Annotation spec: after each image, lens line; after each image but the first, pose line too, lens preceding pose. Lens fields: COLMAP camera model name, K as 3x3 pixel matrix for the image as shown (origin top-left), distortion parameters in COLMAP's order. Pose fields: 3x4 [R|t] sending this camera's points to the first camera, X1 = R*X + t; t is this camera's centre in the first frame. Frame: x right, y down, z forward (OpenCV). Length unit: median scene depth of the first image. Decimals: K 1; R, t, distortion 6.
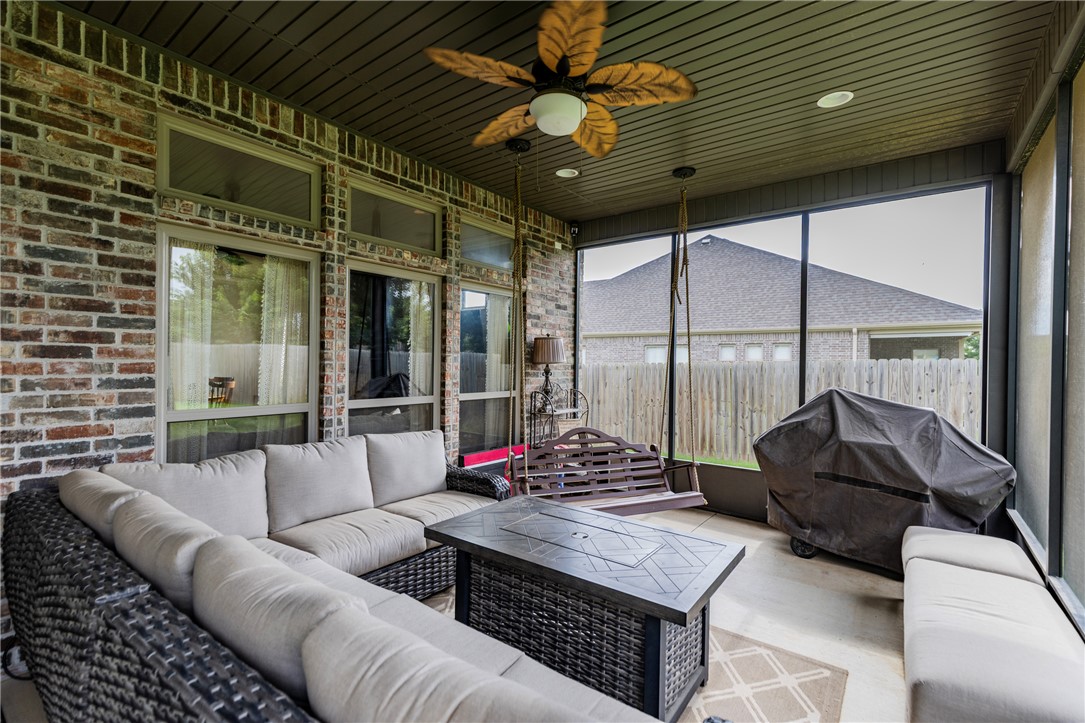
lens RADIAL K [[486.1, 0, 553.8], [0, 486.1, 363.2], [0, 0, 1]] dist [0.006323, -0.000710]
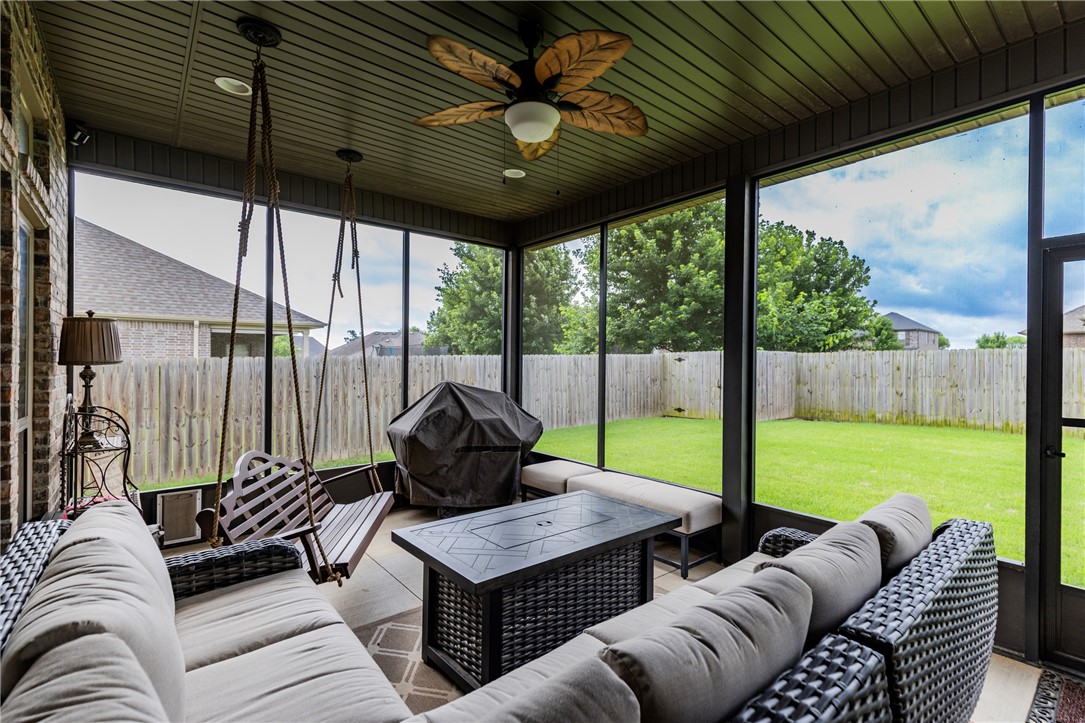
lens RADIAL K [[494.3, 0, 554.5], [0, 494.3, 362.8], [0, 0, 1]] dist [0.008847, -0.000812]
pose [[0.231958, -0.010016, 0.972674, -0.278341], [-0.002095, 0.999940, 0.010796, -0.004701], [-0.972724, -0.004542, 0.231923, 0.198102]]
